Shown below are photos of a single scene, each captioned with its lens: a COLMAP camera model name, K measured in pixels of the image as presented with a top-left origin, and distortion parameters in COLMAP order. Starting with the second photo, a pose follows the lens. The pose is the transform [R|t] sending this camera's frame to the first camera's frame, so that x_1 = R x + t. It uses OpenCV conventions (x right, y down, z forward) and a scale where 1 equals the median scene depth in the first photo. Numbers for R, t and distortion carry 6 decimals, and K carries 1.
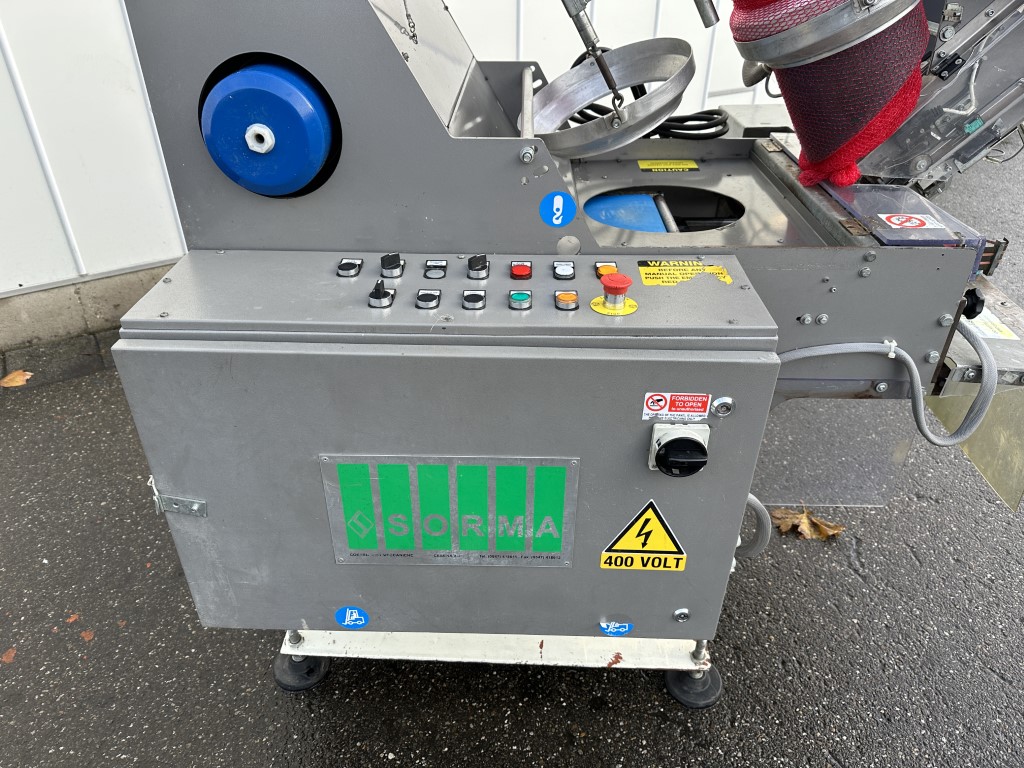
lens RADIAL K [[727.8, 0, 511.1], [0, 727.8, 383.0], [0, 0, 1]] dist [0.014058, -0.014998]
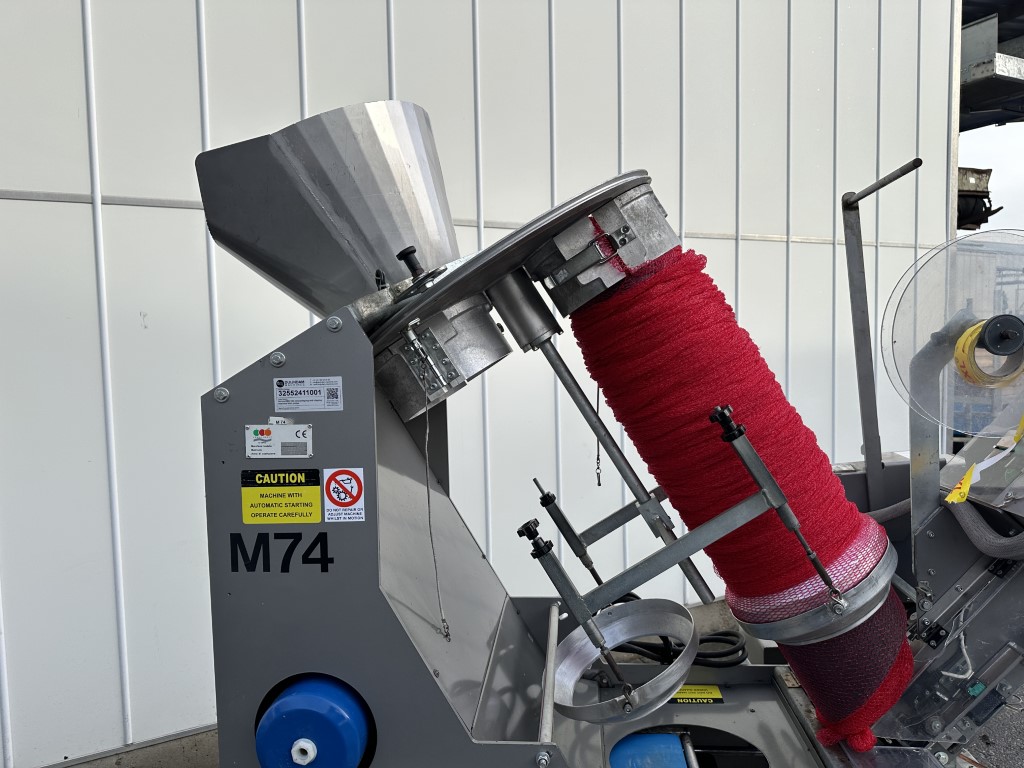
lens RADIAL K [[727.8, 0, 510.2], [0, 727.8, 385.4], [0, 0, 1]] dist [0.014058, -0.014998]
pose [[0.997123, -0.027178, -0.070767, 0.050847], [-0.011023, 0.871613, -0.490071, -0.207948], [0.075000, 0.489441, 0.868805, -0.172139]]
